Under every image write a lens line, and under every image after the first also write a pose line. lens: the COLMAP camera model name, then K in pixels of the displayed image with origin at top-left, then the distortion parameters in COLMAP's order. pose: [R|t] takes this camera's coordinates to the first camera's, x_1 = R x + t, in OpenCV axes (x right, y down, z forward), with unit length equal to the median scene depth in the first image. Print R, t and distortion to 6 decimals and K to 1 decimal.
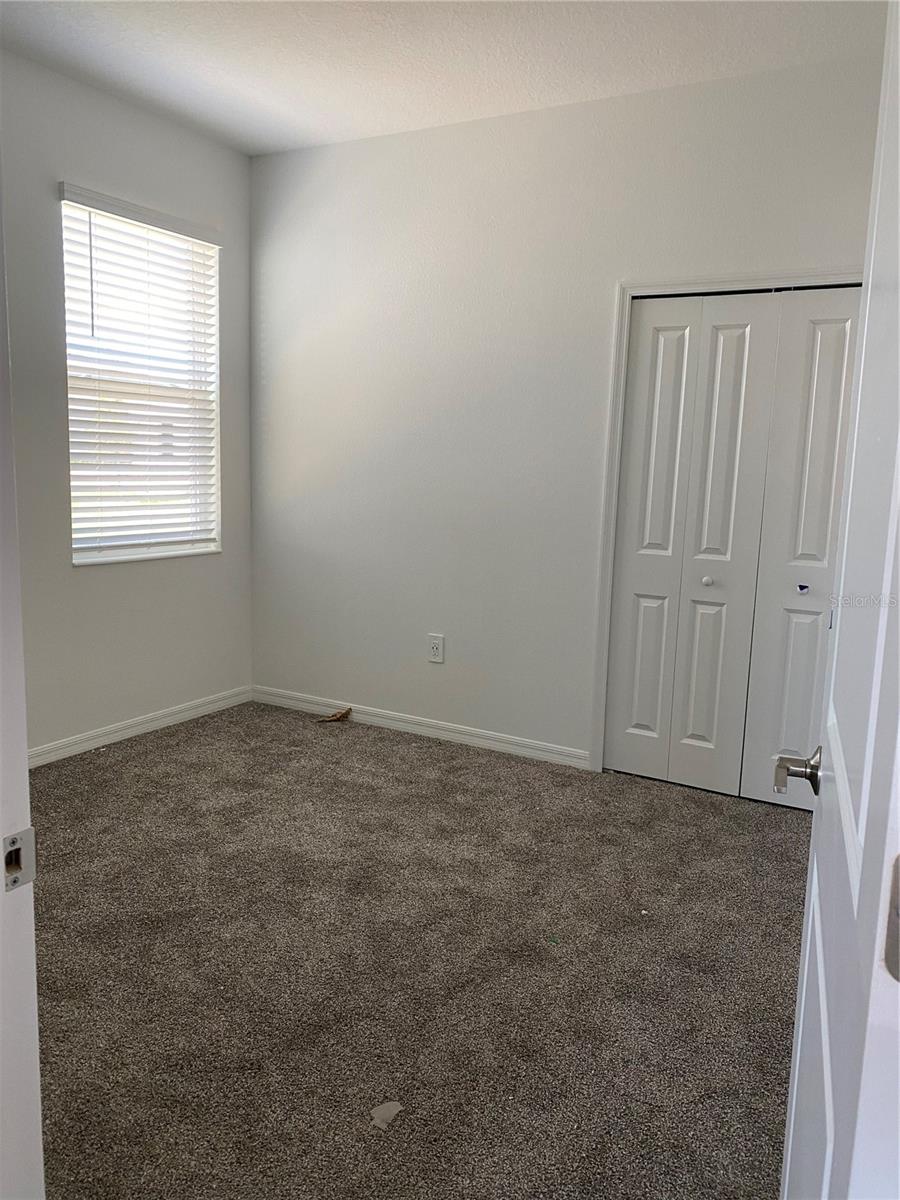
lens RADIAL K [[909.7, 0, 452.5], [0, 909.7, 596.7], [0, 0, 1]] dist [0.038299, -0.008252]
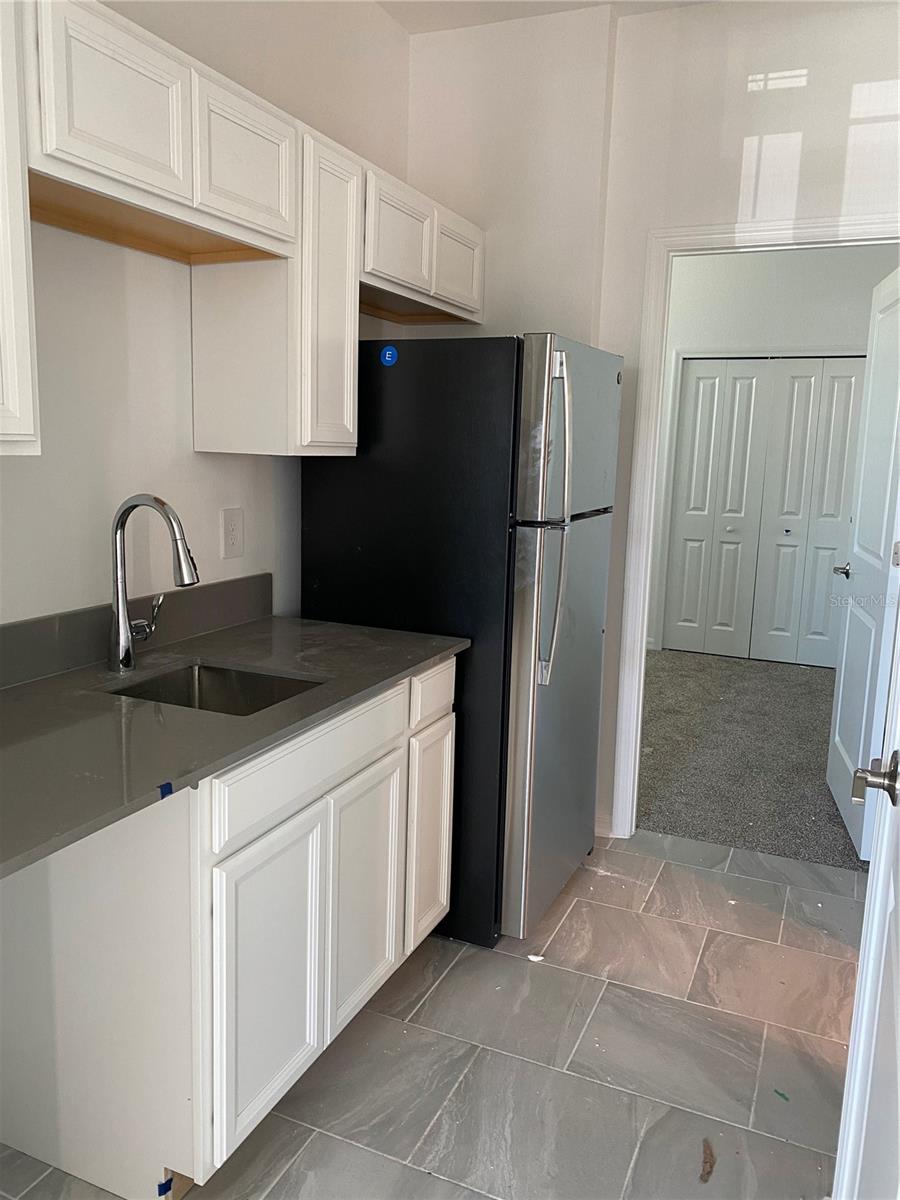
lens RADIAL K [[909.7, 0, 444.9], [0, 909.7, 596.4], [0, 0, 1]] dist [0.038299, -0.008252]
pose [[0.994835, -0.016301, 0.100186, -0.408362], [0.015478, 0.999840, 0.008985, 0.082318], [-0.100316, -0.007387, 0.994928, -0.610783]]
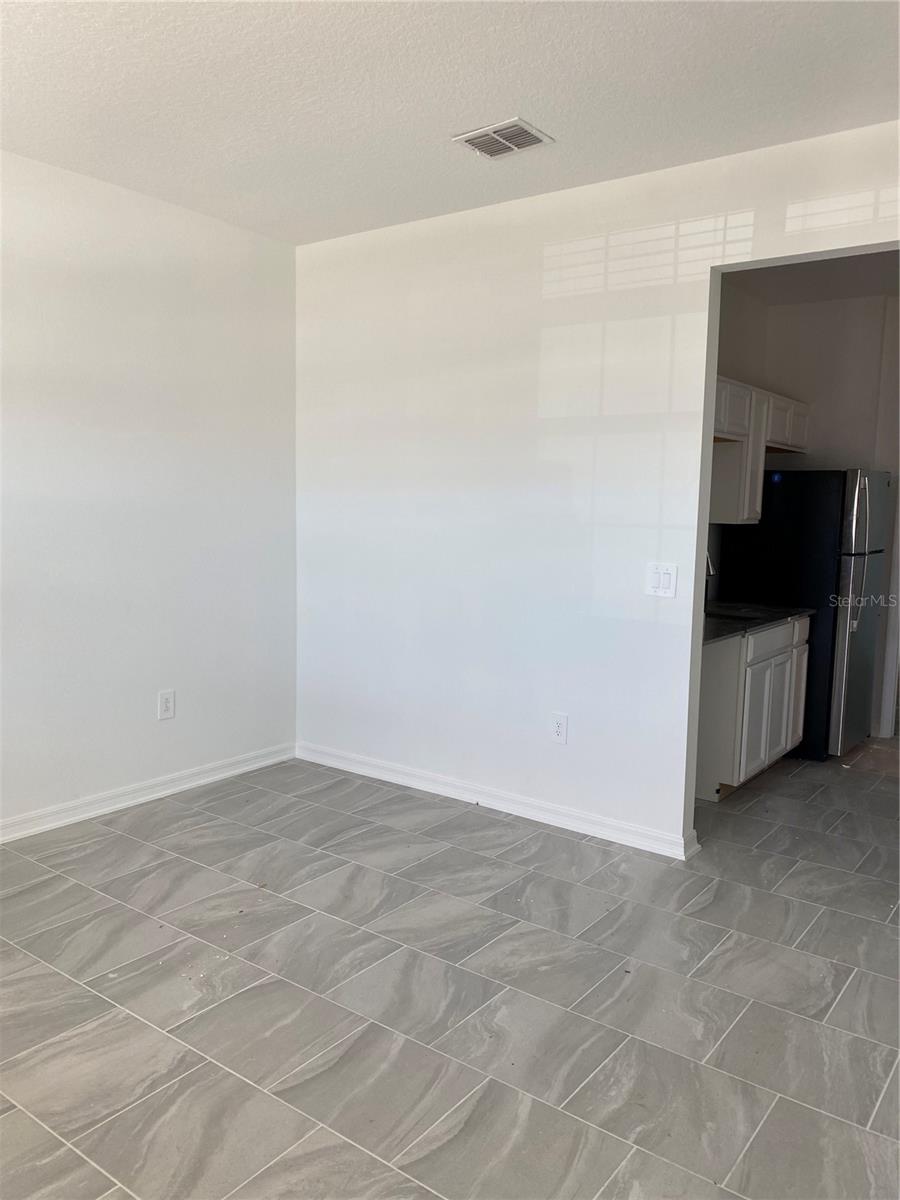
lens RADIAL K [[909.7, 0, 456.2], [0, 909.7, 606.0], [0, 0, 1]] dist [0.038299, -0.008252]
pose [[0.994107, 0.007838, -0.108122, -1.103734], [-0.013075, 0.998771, -0.047813, 0.318782], [0.107614, 0.048945, 0.992987, -2.391703]]
